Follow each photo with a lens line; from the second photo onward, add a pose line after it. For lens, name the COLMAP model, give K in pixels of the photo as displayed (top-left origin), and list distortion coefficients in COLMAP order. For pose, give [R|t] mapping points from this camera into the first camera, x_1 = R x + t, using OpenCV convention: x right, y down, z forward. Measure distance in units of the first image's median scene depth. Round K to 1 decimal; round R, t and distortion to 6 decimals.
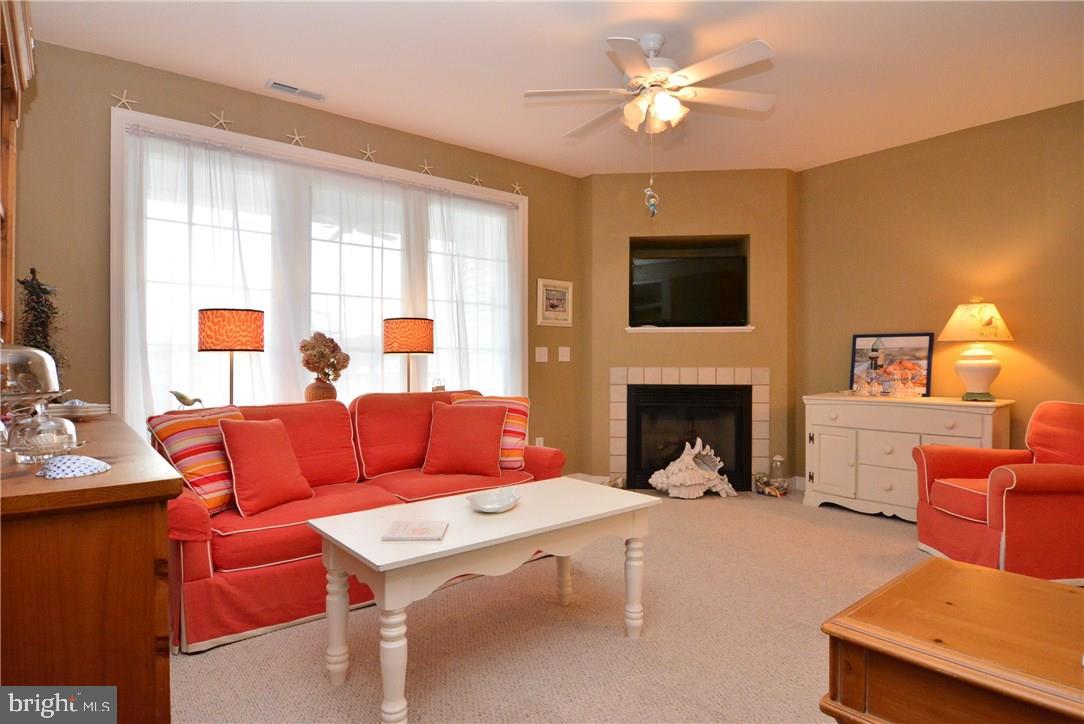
lens RADIAL K [[588.0, 0, 541.7], [0, 588.0, 362.1], [0, 0, 1]] dist [-0.010206, -0.009460]
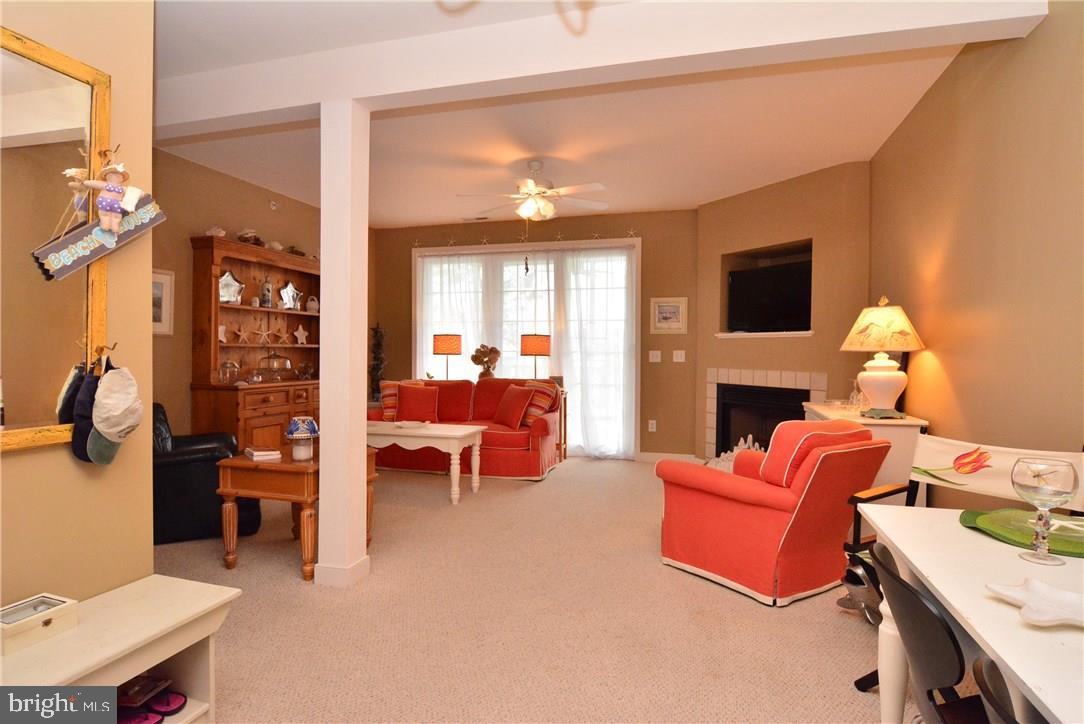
lens RADIAL K [[588.0, 0, 537.3], [0, 588.0, 362.4], [0, 0, 1]] dist [-0.010206, -0.009460]
pose [[0.562166, 0.022414, -0.826720, 1.159677], [-0.008760, 0.999738, 0.021148, -0.030844], [0.826978, -0.004647, 0.562215, 0.072600]]
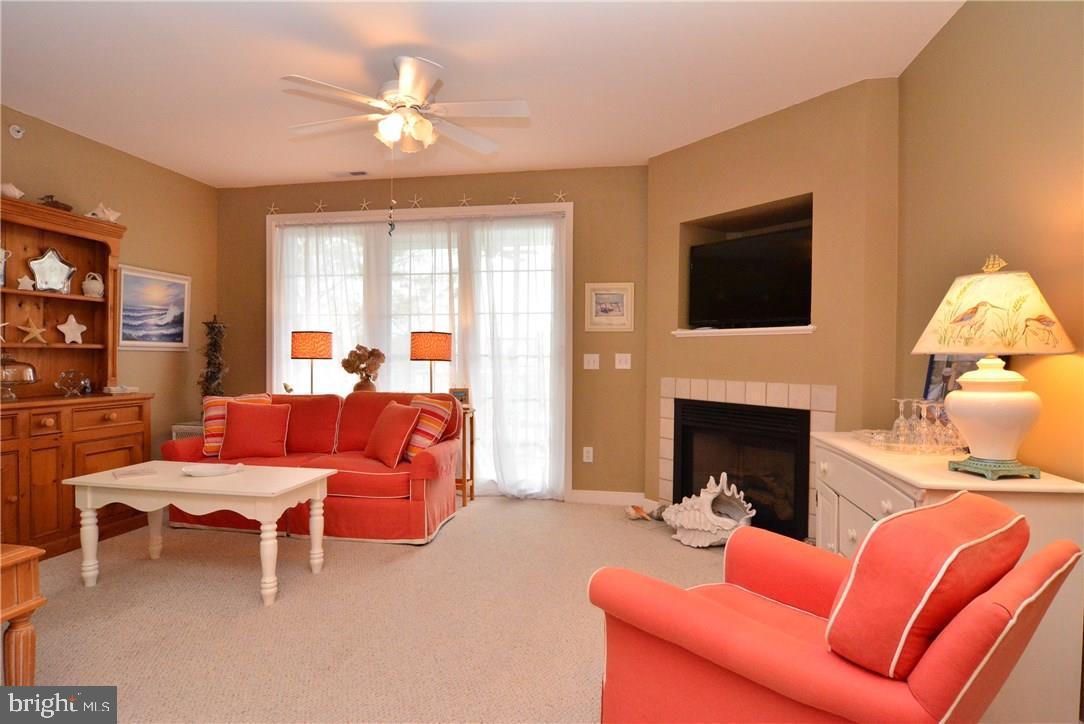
lens RADIAL K [[588.0, 0, 538.2], [0, 588.0, 363.1], [0, 0, 1]] dist [-0.010206, -0.009460]
pose [[0.645286, 0.017910, -0.763731, 0.855729], [-0.010007, 0.999838, 0.014991, -0.030016], [0.763876, -0.002031, 0.645360, 0.387295]]
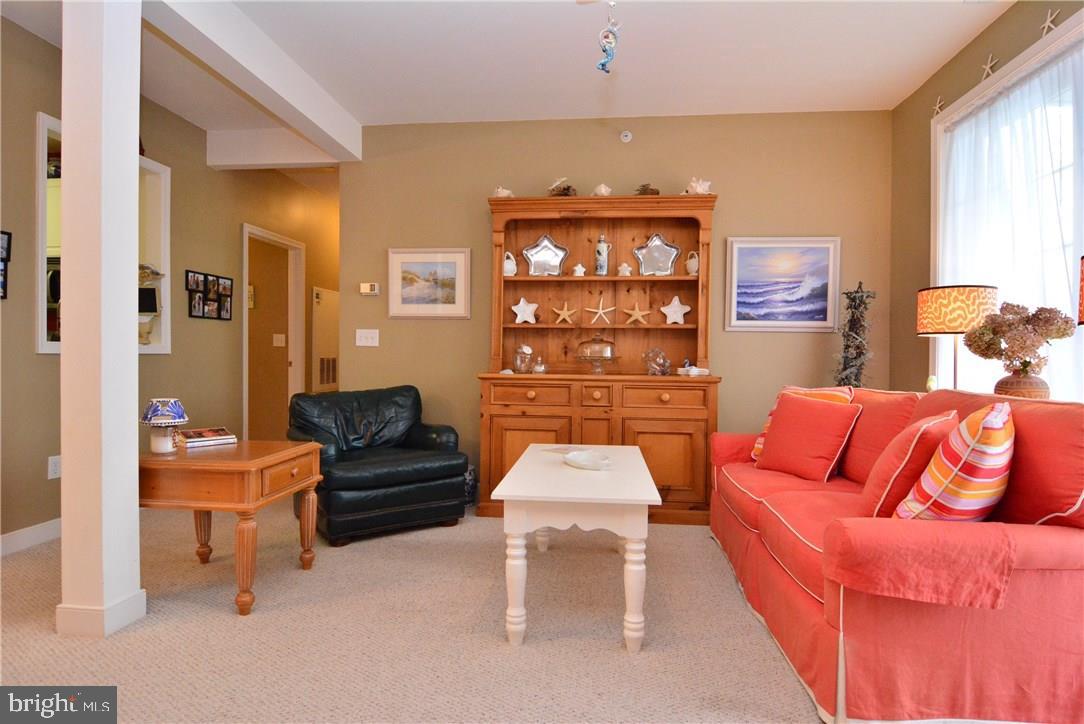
lens RADIAL K [[588.0, 0, 543.0], [0, 588.0, 359.8], [0, 0, 1]] dist [-0.010206, -0.009460]
pose [[-0.714309, 0.001329, -0.699829, 0.450803], [-0.008456, 0.999909, 0.010529, 0.012782], [0.699779, 0.013439, -0.714233, 0.999849]]
